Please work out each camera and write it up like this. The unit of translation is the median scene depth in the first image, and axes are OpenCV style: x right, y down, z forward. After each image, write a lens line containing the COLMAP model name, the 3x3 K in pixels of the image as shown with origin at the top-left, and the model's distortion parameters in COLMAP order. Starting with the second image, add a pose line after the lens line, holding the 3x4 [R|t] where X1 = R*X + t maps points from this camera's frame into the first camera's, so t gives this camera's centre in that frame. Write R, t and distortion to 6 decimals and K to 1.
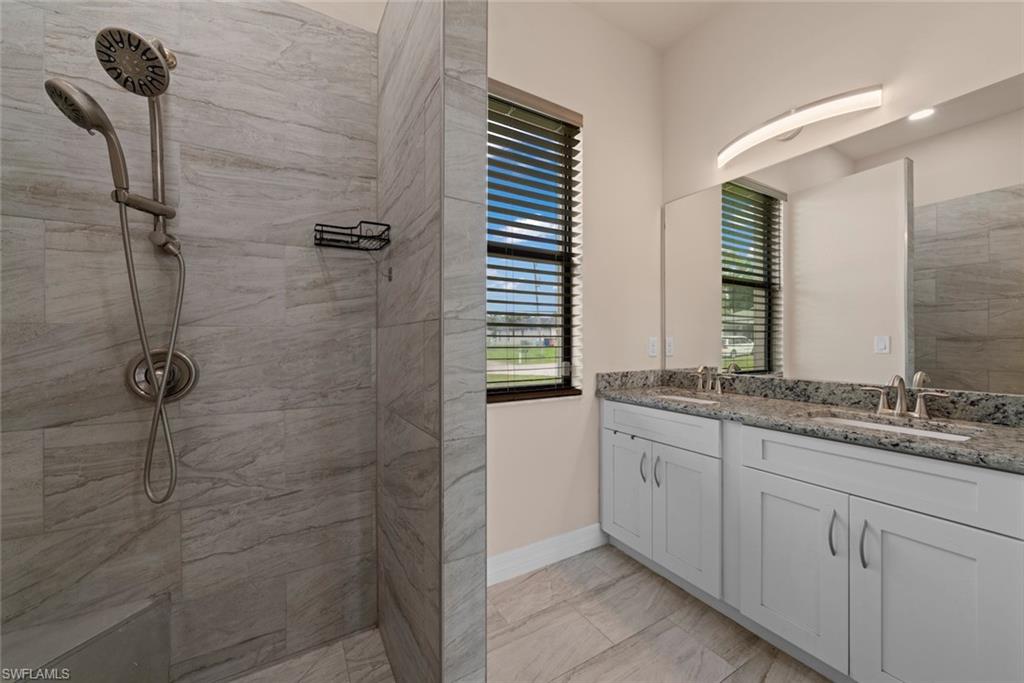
lens RADIAL K [[389.2, 0, 512.6], [0, 389.2, 341.3], [0, 0, 1]] dist [-0.001021, 0.000384]
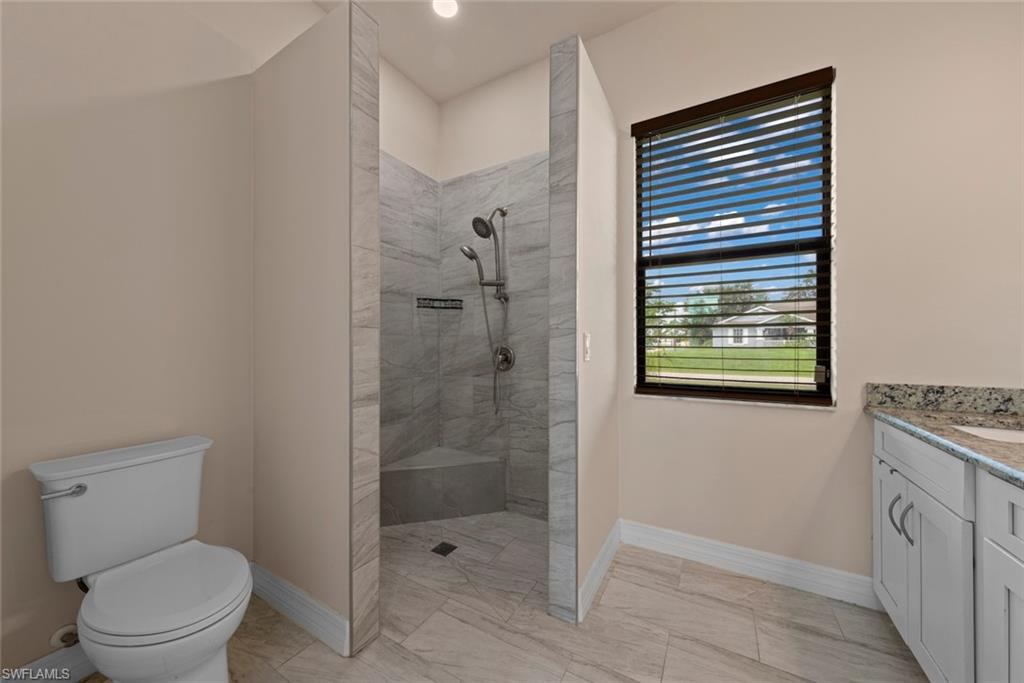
lens RADIAL K [[368.9, 0, 506.9], [0, 368.9, 343.8], [0, 0, 1]] dist [0.000108, -0.000090]
pose [[0.473827, 0.000528, -0.880618, 0.839419], [0.001176, 0.999999, 0.001232, 0.004602], [0.880617, -0.001619, 0.473826, 0.035719]]
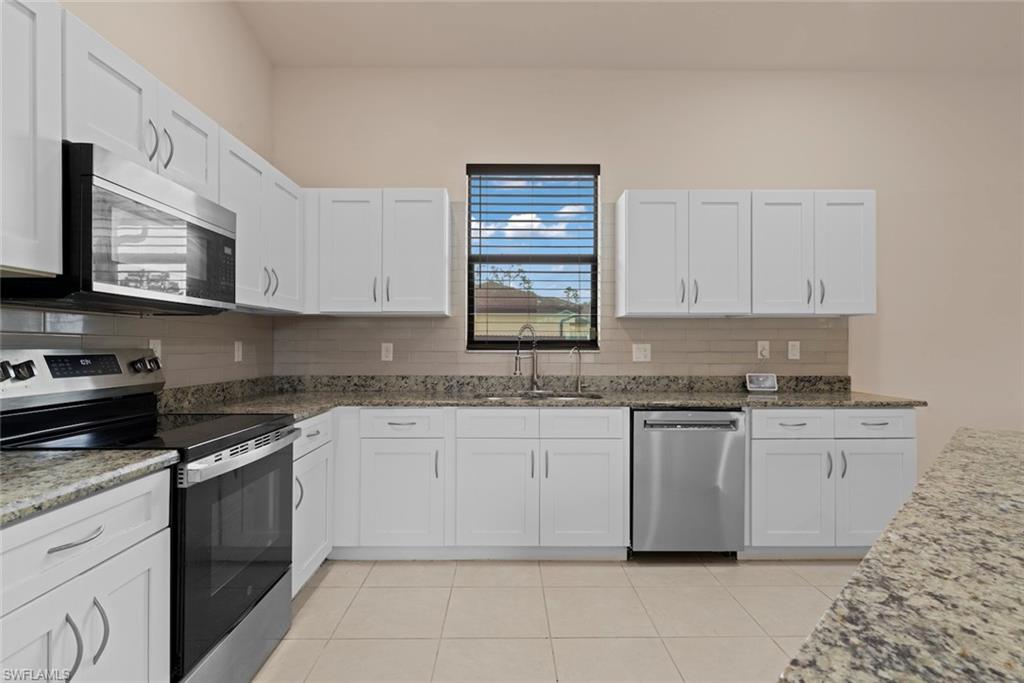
lens RADIAL K [[517.0, 0, 508.7], [0, 517.0, 342.9], [0, 0, 1]] dist [0.000741, -0.000349]
pose [[0.860970, -0.006575, -0.508613, 1.163527], [0.002625, 0.999961, -0.008483, 0.095075], [0.508649, 0.005968, 0.860953, -0.800782]]
